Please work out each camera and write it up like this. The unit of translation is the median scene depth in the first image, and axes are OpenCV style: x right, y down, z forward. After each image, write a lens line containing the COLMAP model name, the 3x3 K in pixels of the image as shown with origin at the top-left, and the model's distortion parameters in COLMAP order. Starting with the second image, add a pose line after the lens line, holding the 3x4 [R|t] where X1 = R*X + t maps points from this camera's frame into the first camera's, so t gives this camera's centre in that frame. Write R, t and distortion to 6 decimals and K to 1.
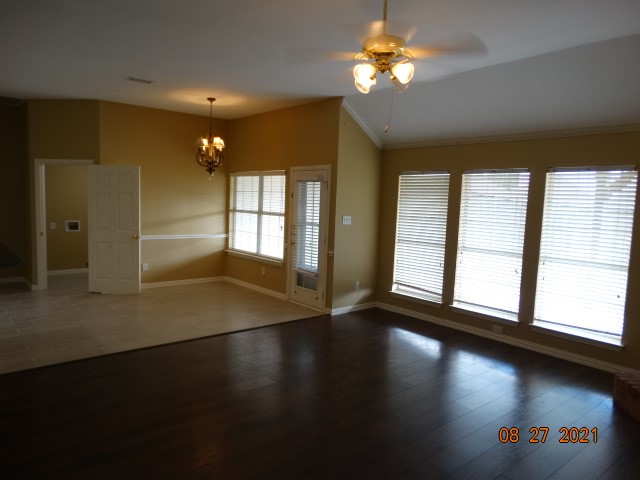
lens RADIAL K [[455.1, 0, 320.0], [0, 455.1, 240.0], [0, 0, 1]] dist [-0.007891, 0.005509]
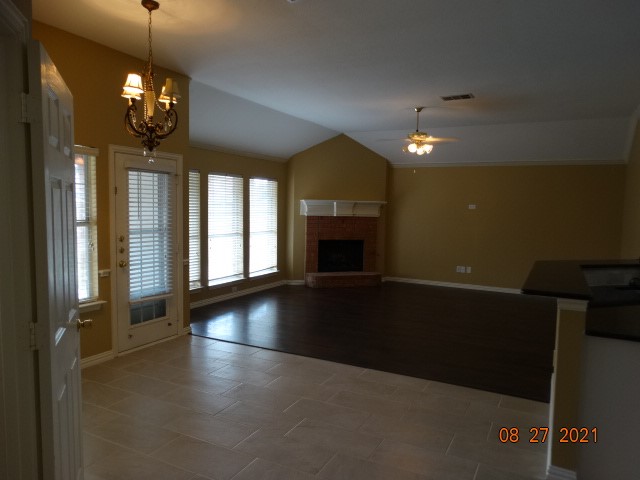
lens RADIAL K [[455.1, 0, 320.0], [0, 455.1, 240.0], [0, 0, 1]] dist [-0.007891, 0.005509]
pose [[-0.381290, -0.111458, 0.917712, -0.888954], [0.045766, 0.989212, 0.139157, -0.123311], [-0.923322, 0.095059, -0.372076, 1.153021]]
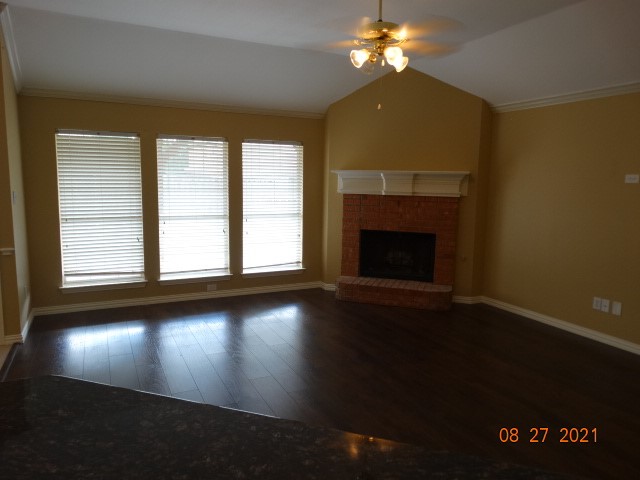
lens RADIAL K [[448.4, 0, 317.7], [0, 448.4, 248.0], [0, 0, 1]] dist [-0.017584, 0.001187]
pose [[0.236437, -0.184177, 0.954032, -0.504085], [0.076664, 0.982346, 0.170643, -0.053791], [-0.968618, 0.032794, 0.246382, 0.447226]]
